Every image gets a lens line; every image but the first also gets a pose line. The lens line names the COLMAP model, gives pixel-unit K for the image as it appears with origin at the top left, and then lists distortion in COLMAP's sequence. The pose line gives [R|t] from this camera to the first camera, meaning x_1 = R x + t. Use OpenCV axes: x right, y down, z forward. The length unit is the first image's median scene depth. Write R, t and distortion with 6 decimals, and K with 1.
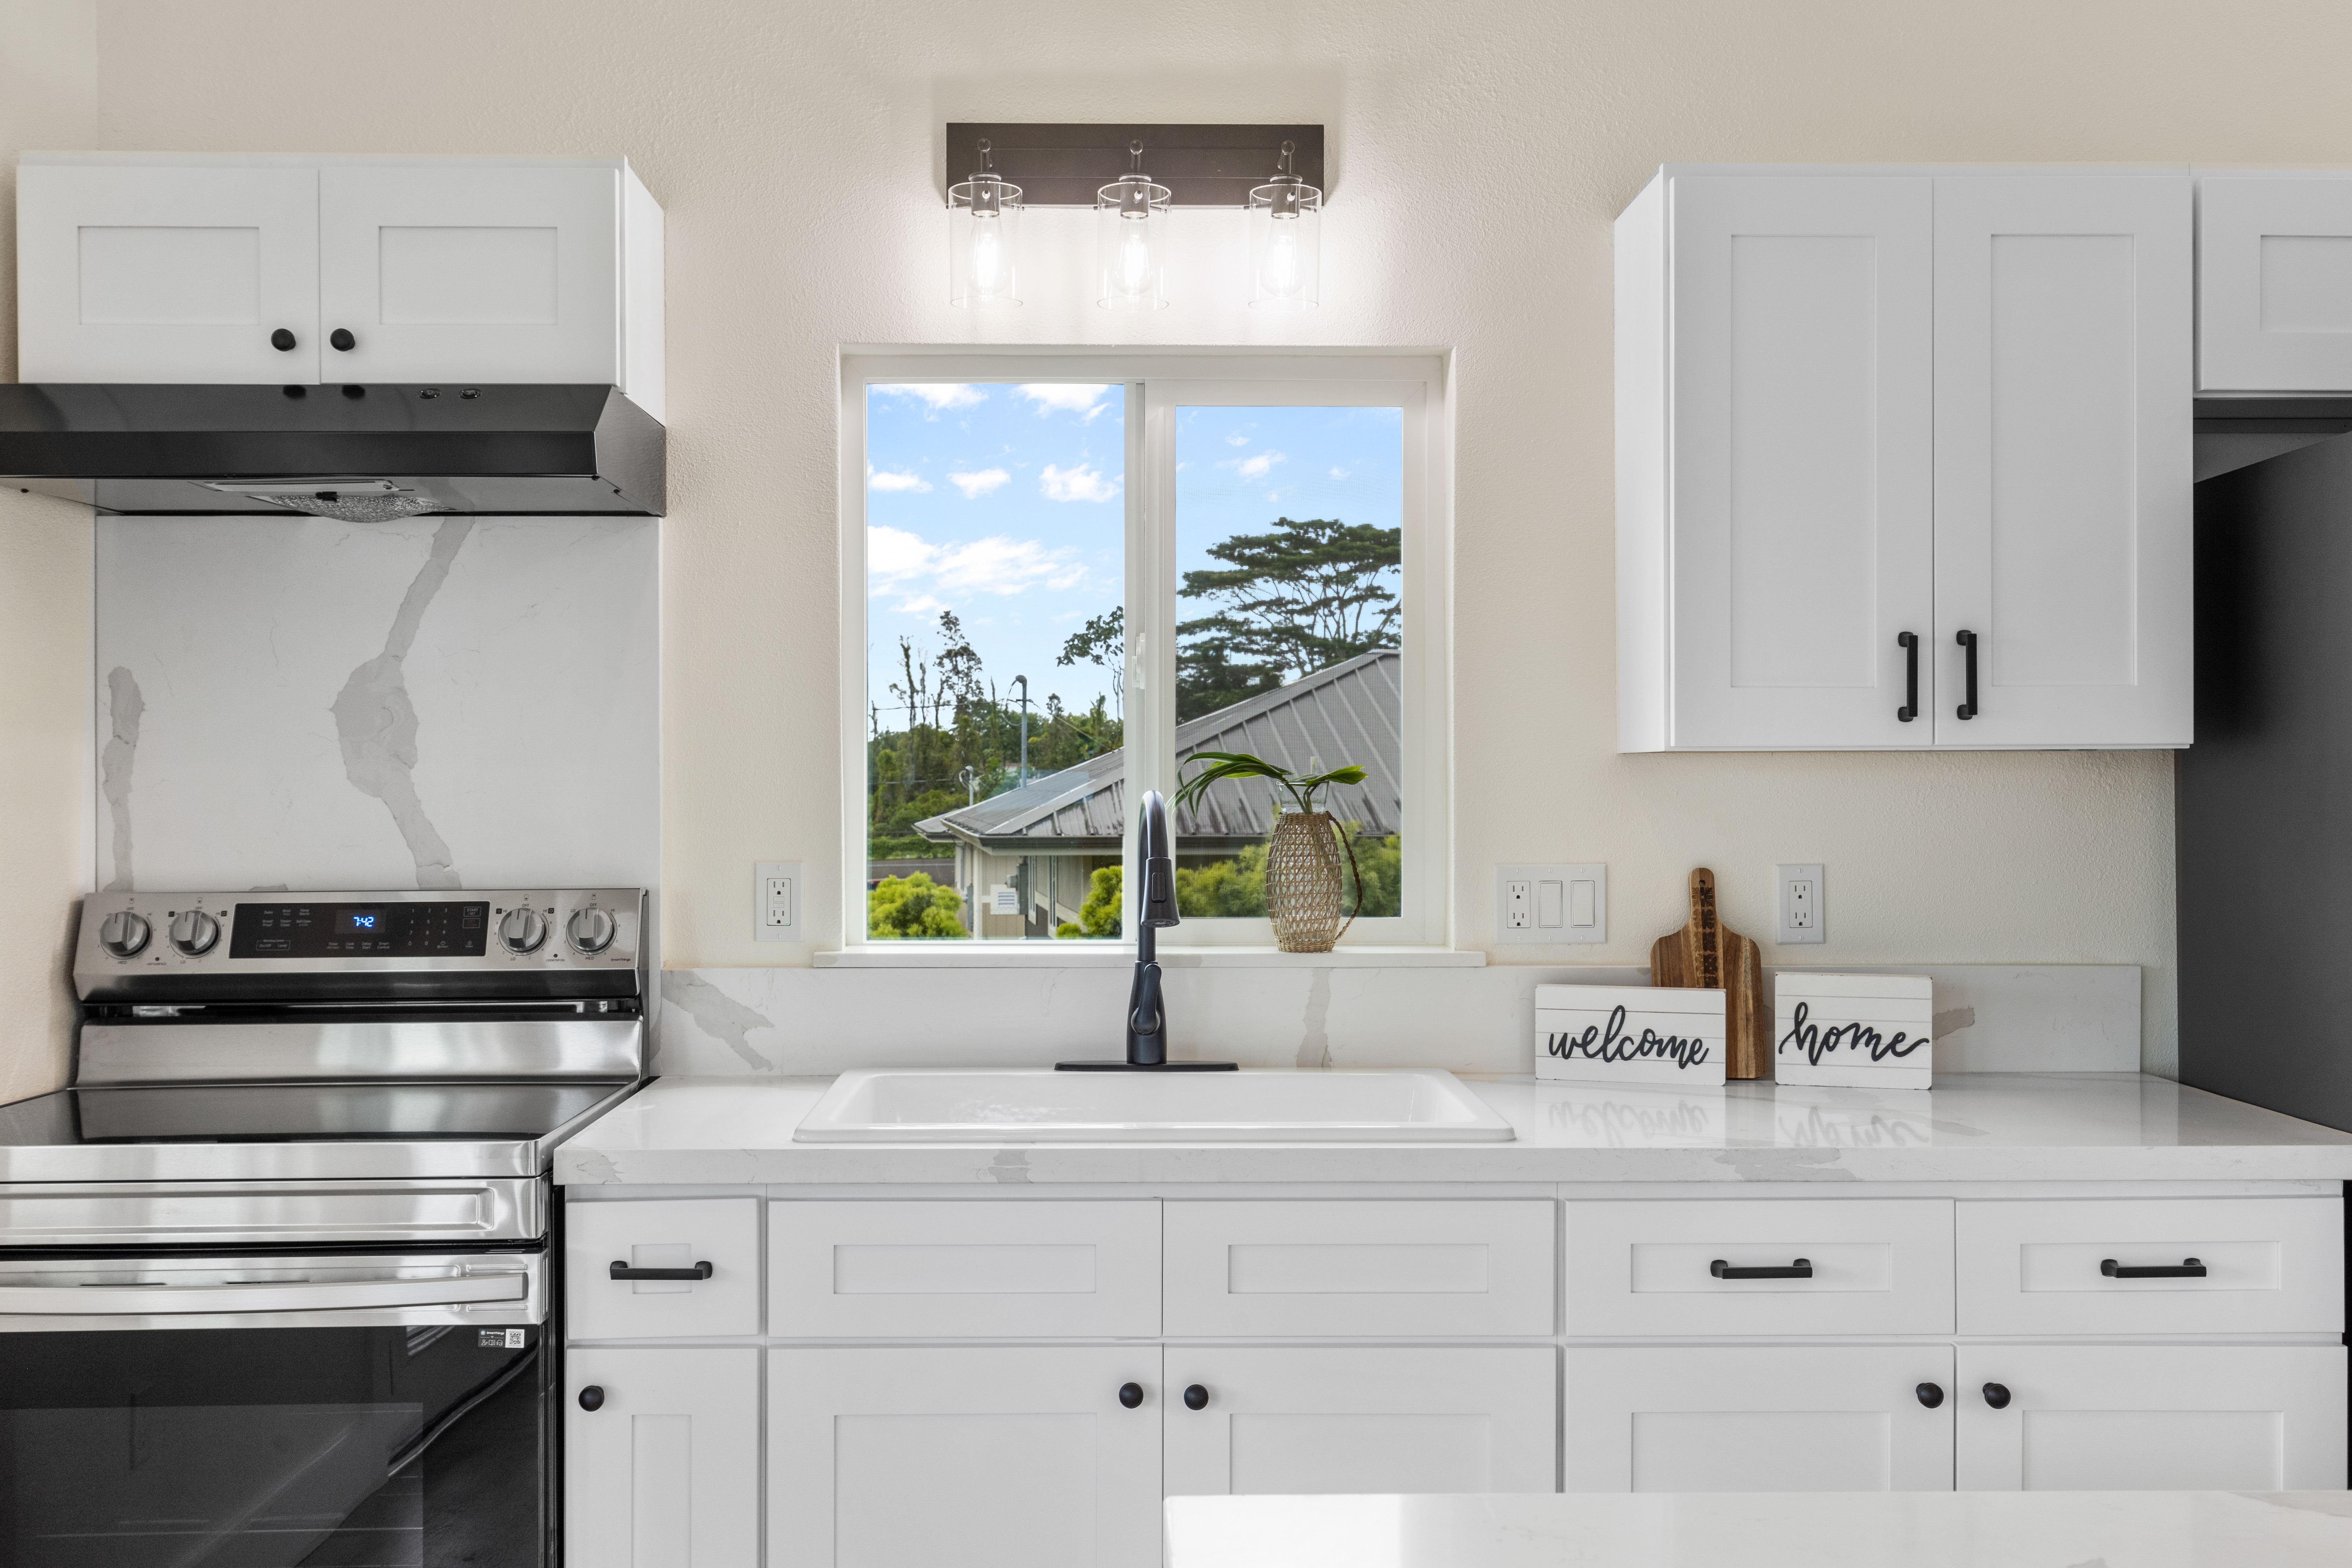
lens RADIAL K [[2287.3, 0, 1145.4], [0, 2287.3, 782.3], [0, 0, 1]] dist [0.008015, 0.000000]
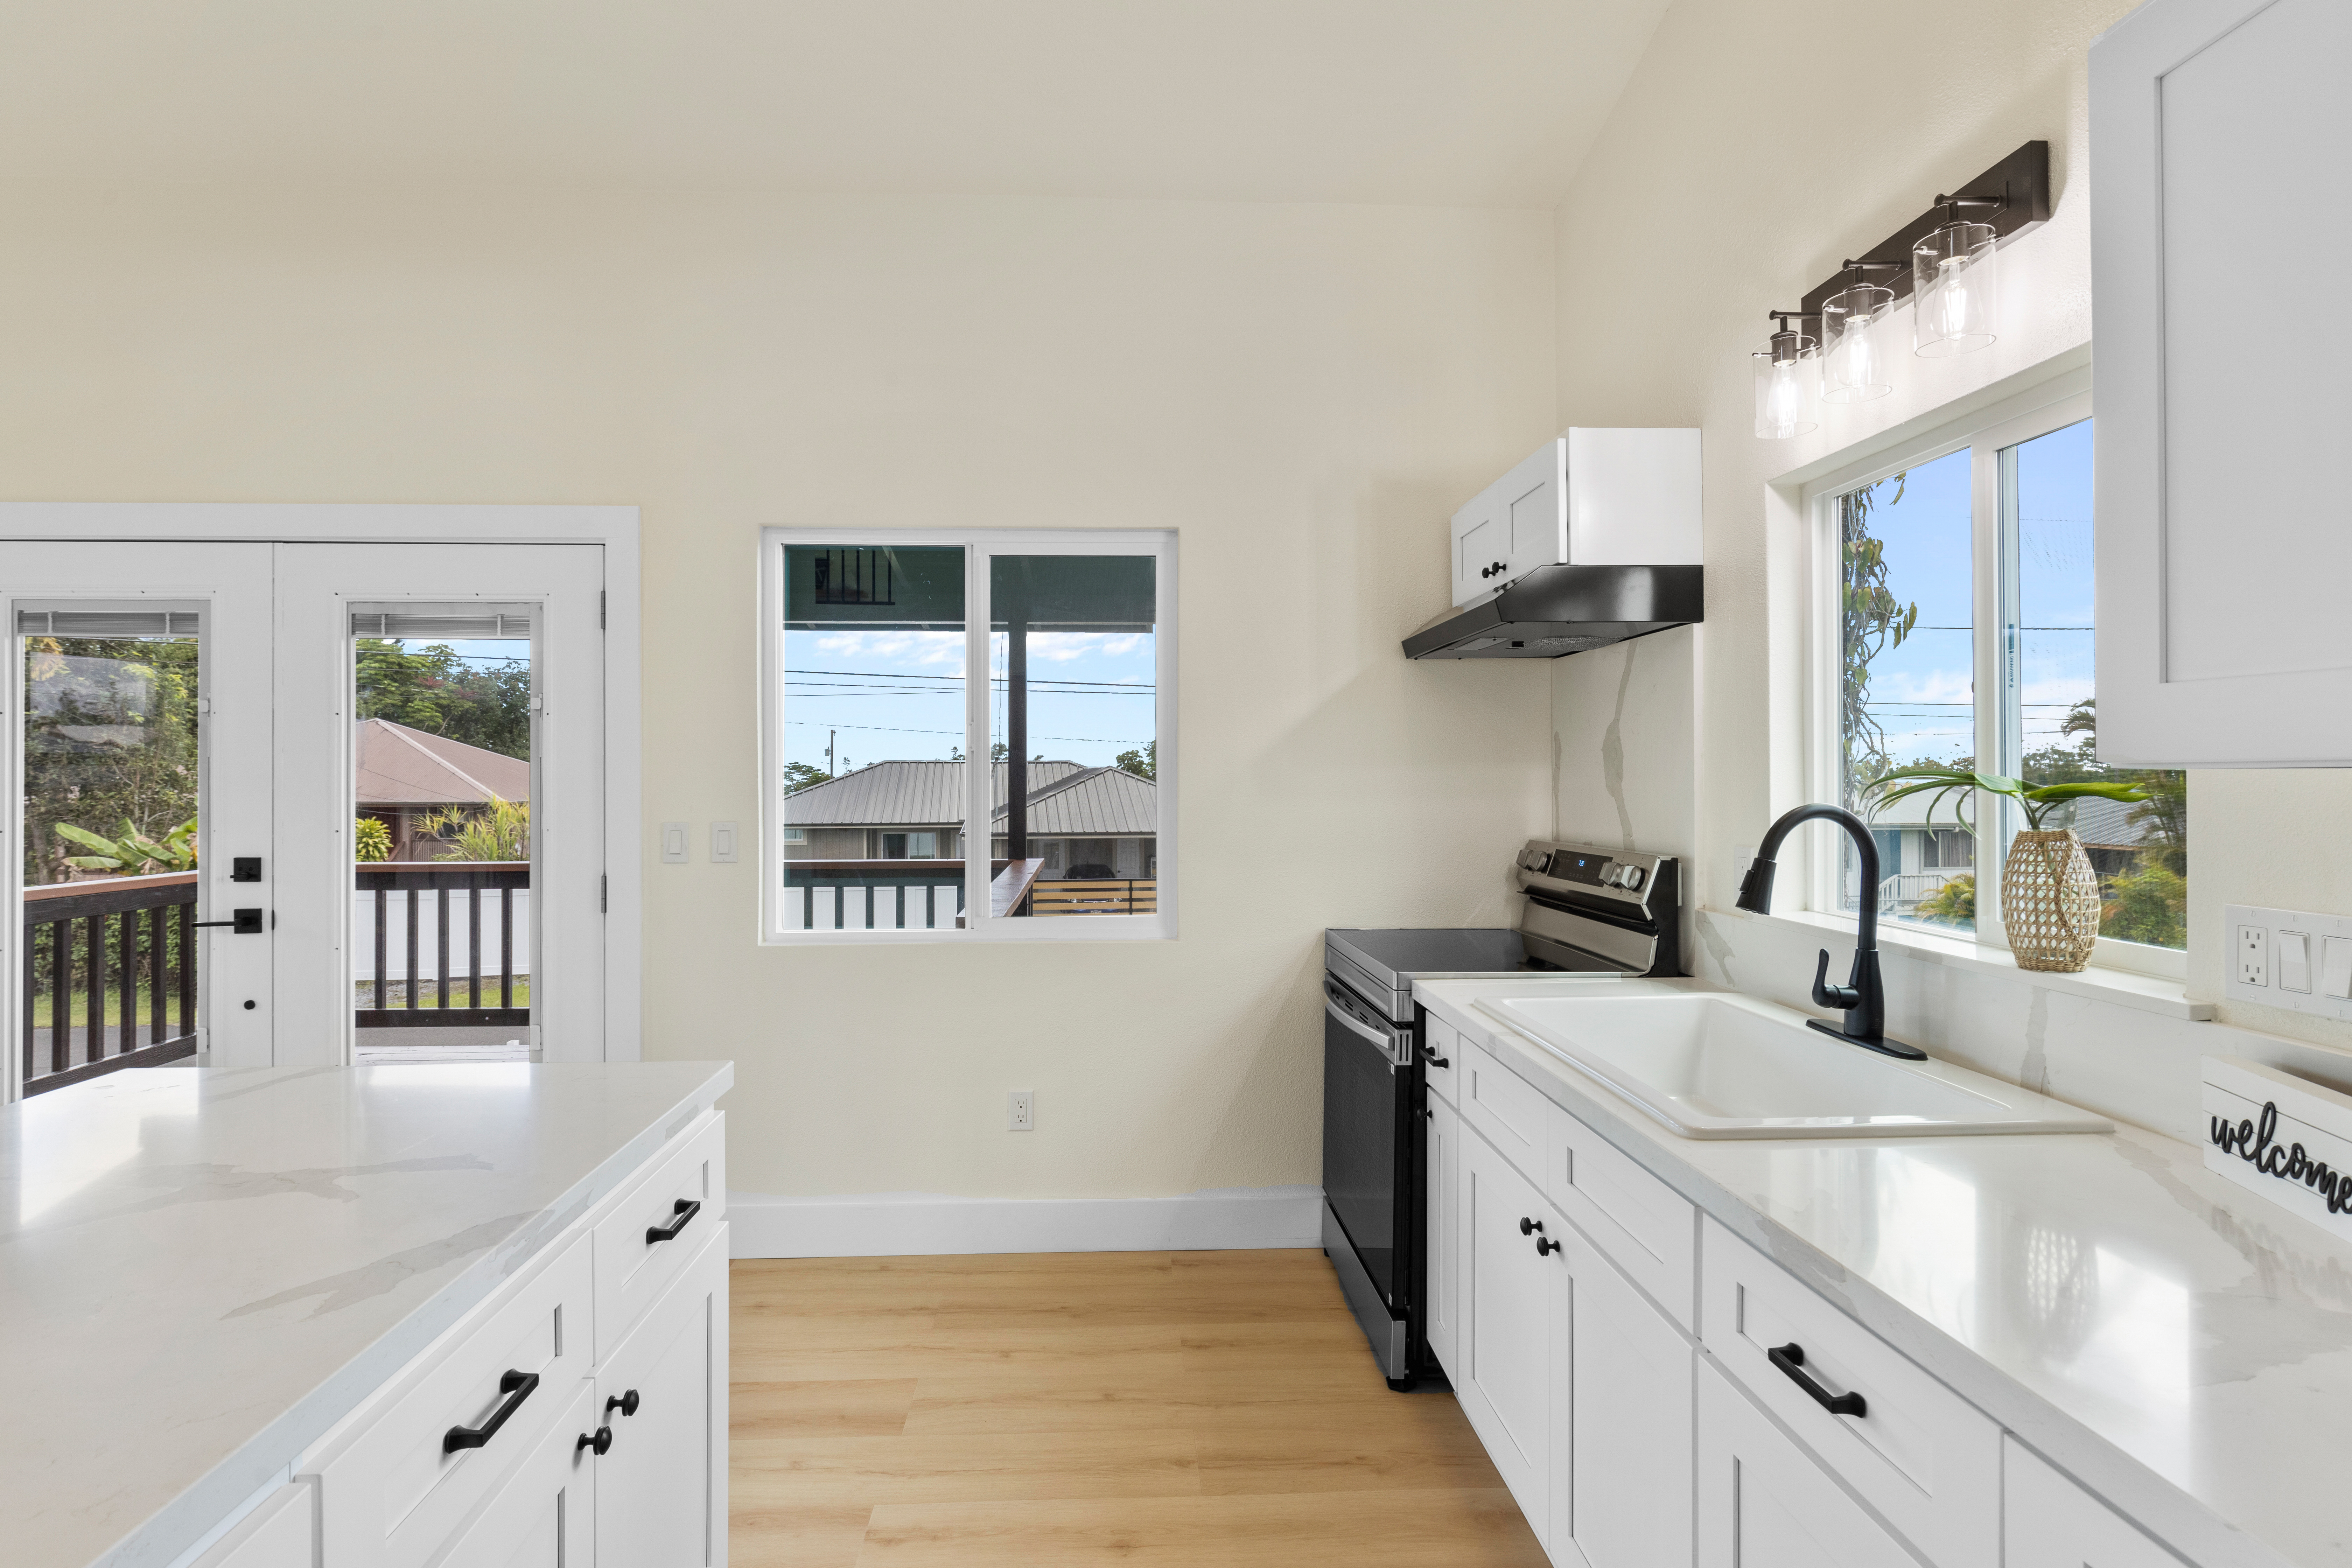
lens RADIAL K [[1131.1, 0, 1160.3], [0, 1131.1, 780.2], [0, 0, 1]] dist [0.004653, -0.003388]
pose [[0.020505, 0.002110, -0.999788, 0.576004], [0.002837, 0.999994, 0.002169, -0.010460], [0.999786, -0.002881, 0.020499, 0.629719]]
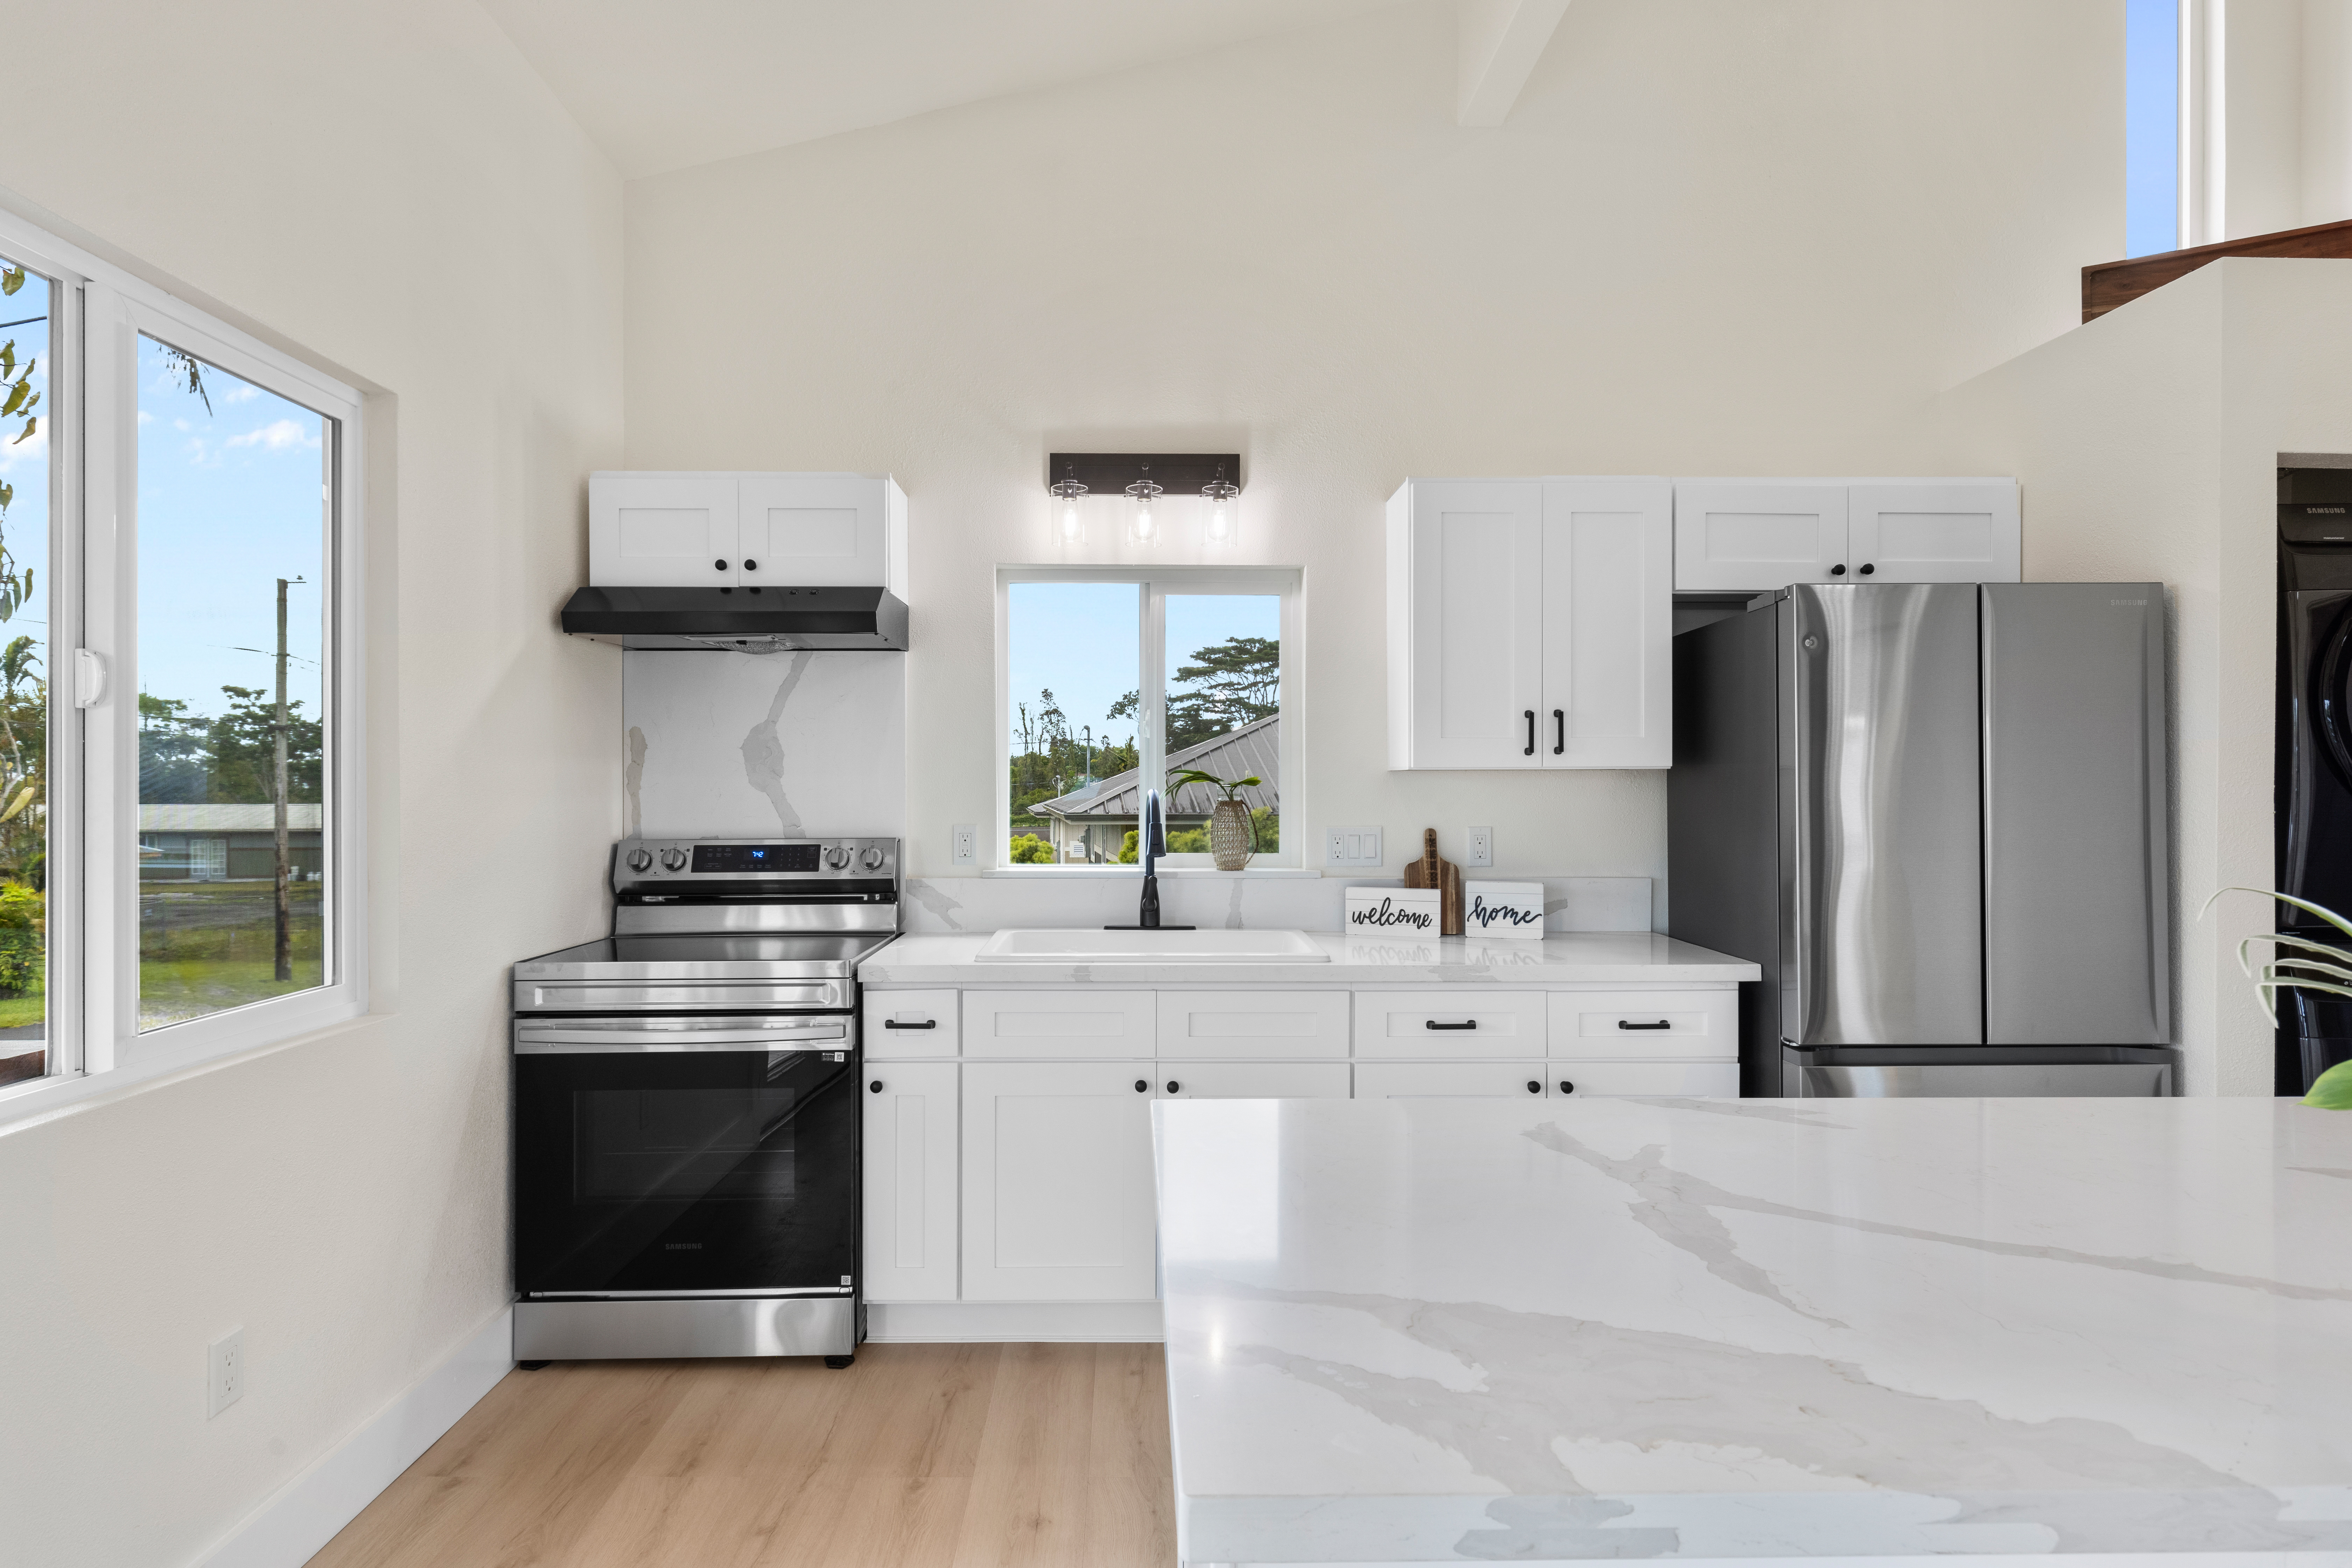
lens RADIAL K [[1281.8, 0, 1152.8], [0, 1281.8, 787.5], [0, 0, 1]] dist [0.002360, -0.001308]
pose [[0.999996, 0.001151, -0.002699, 0.005960], [-0.001144, 0.999996, 0.002542, -0.000695], [0.002702, -0.002539, 0.999993, -0.115995]]
